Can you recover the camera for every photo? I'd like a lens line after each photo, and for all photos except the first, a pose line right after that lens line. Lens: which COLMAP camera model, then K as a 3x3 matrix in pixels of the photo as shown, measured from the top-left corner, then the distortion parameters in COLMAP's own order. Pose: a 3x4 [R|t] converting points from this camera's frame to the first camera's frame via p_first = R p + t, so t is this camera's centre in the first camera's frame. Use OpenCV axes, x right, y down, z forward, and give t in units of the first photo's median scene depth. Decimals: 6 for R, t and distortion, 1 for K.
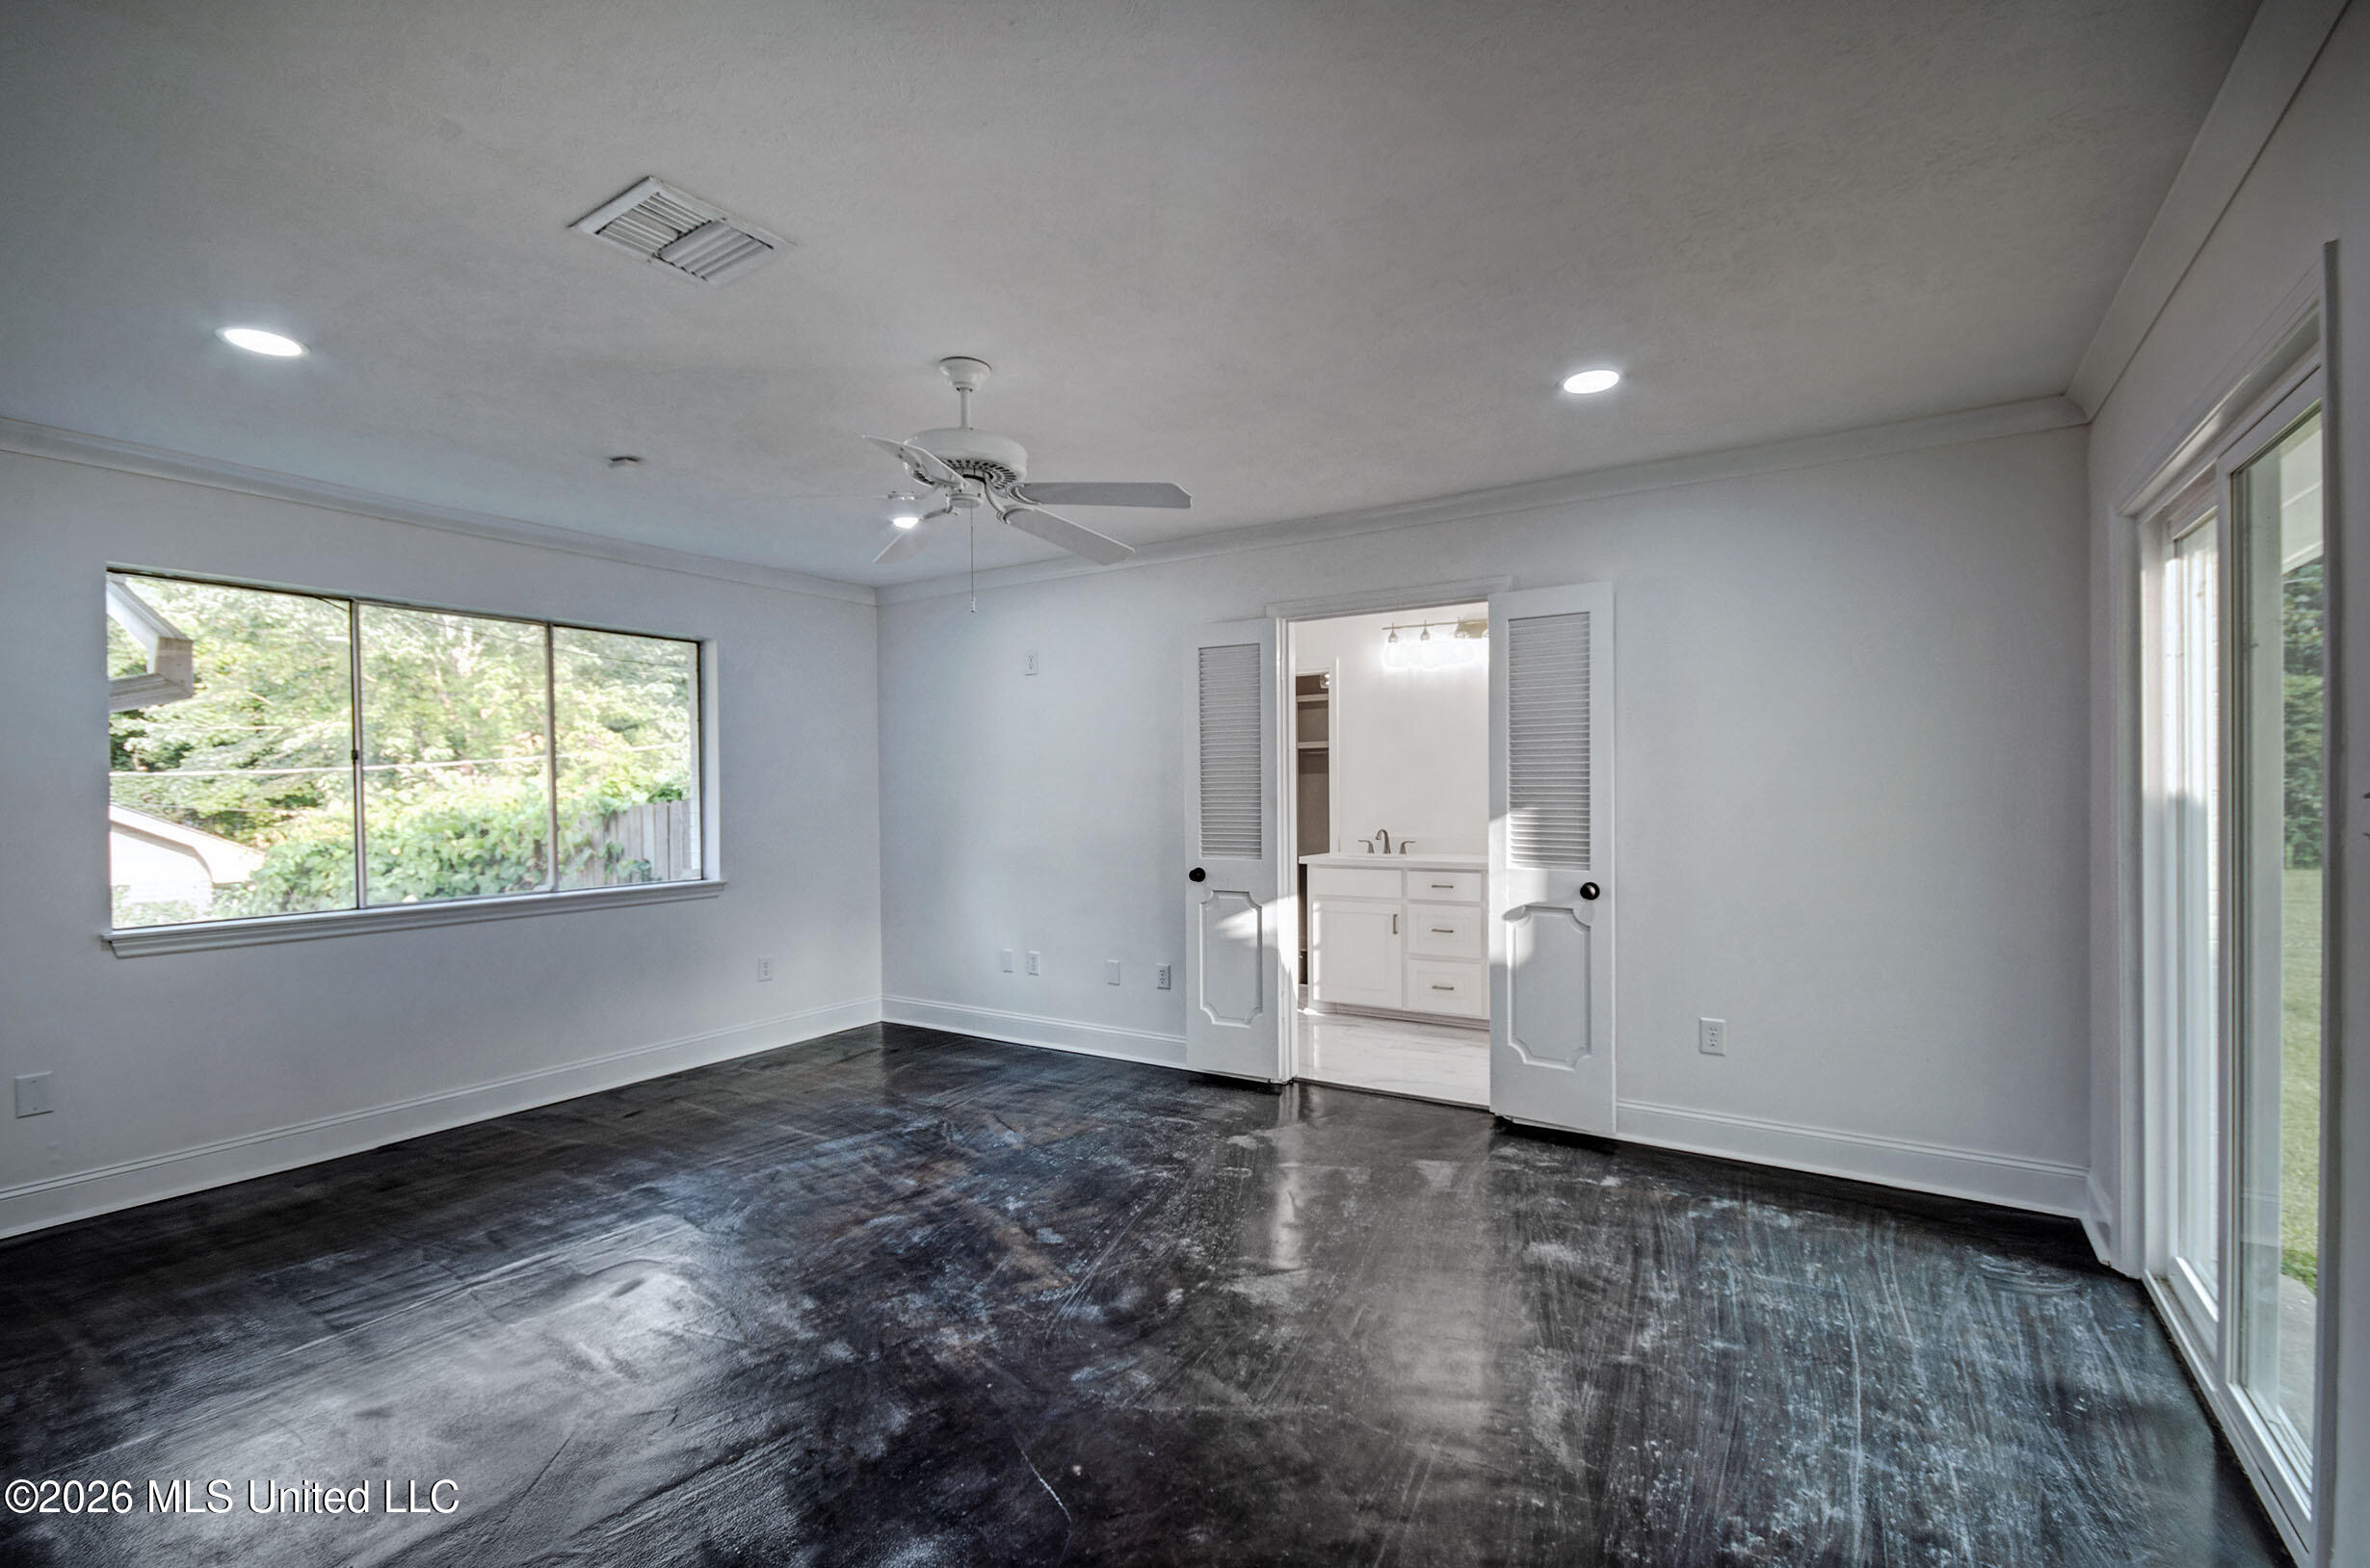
lens RADIAL K [[1059.4, 0, 1186.7], [0, 1059.4, 804.5], [0, 0, 1]] dist [0.011724, 0.000212]
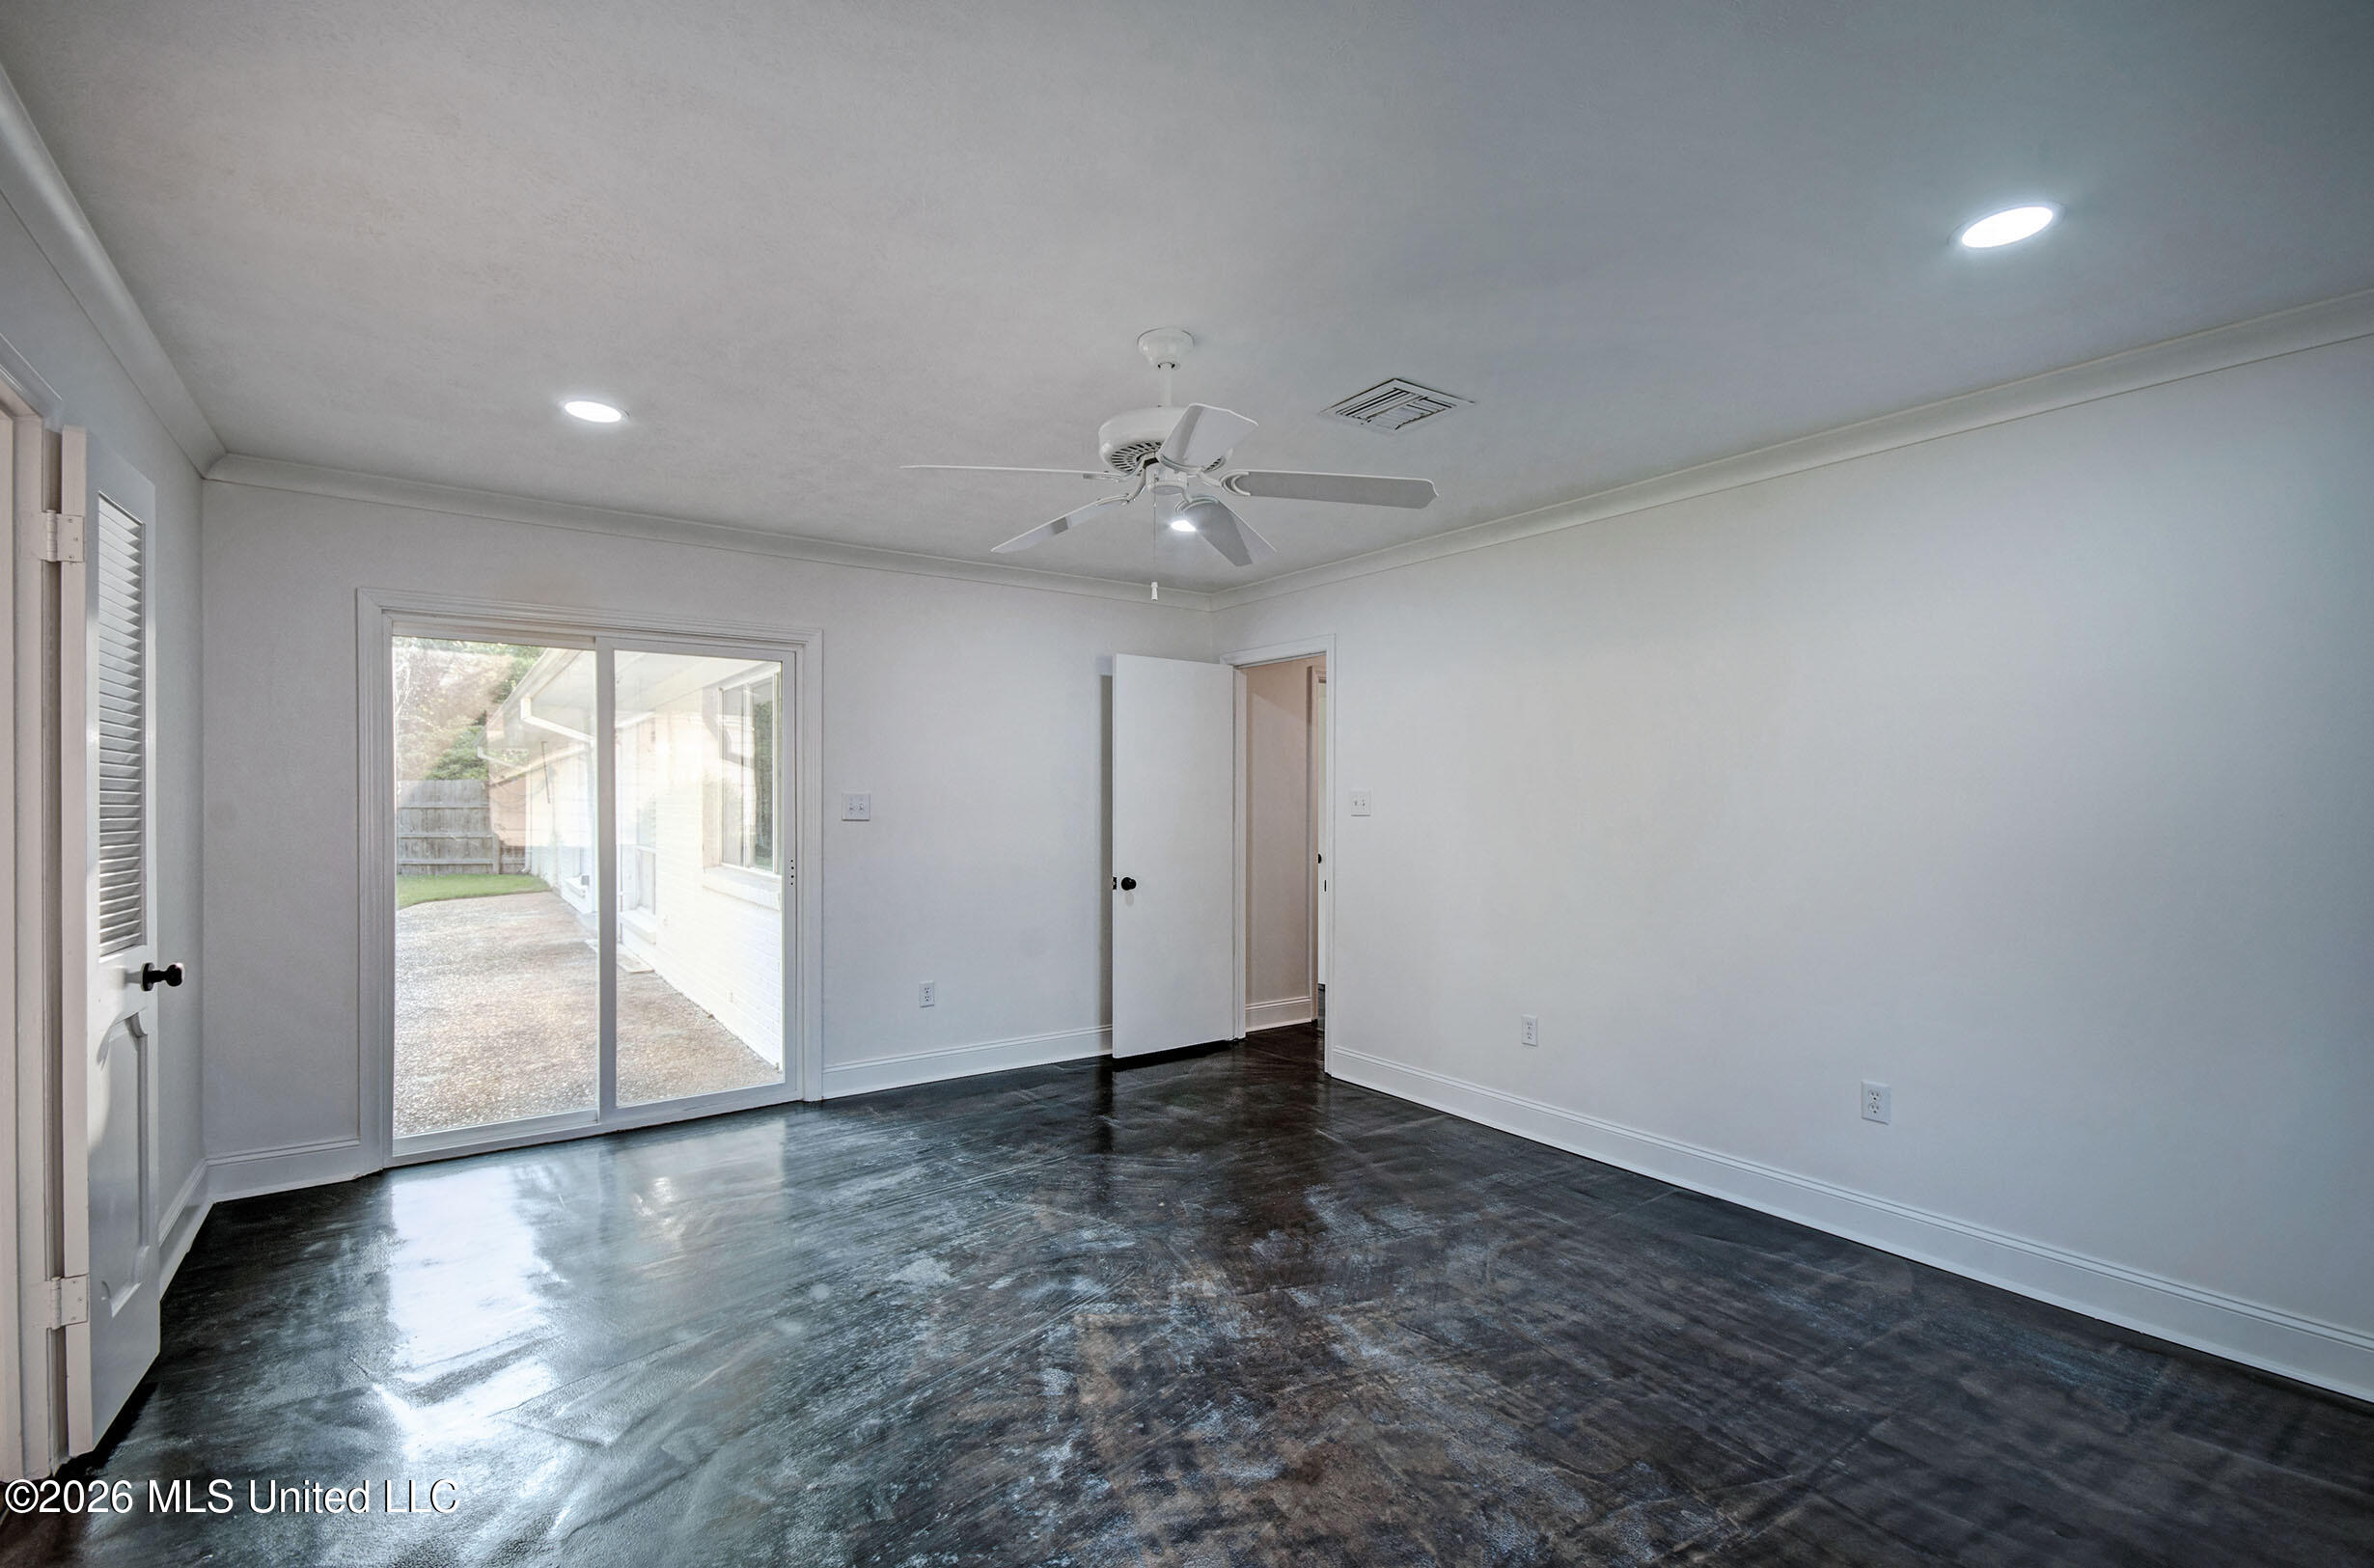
lens RADIAL K [[1061.3, 0, 1188.7], [0, 1061.3, 804.5], [0, 0, 1]] dist [0.011724, 0.000212]
pose [[-0.928810, 0.006576, 0.370498, -0.582670], [0.012998, 0.999805, 0.014839, -0.029888], [-0.370328, 0.018599, -0.928715, 1.911228]]
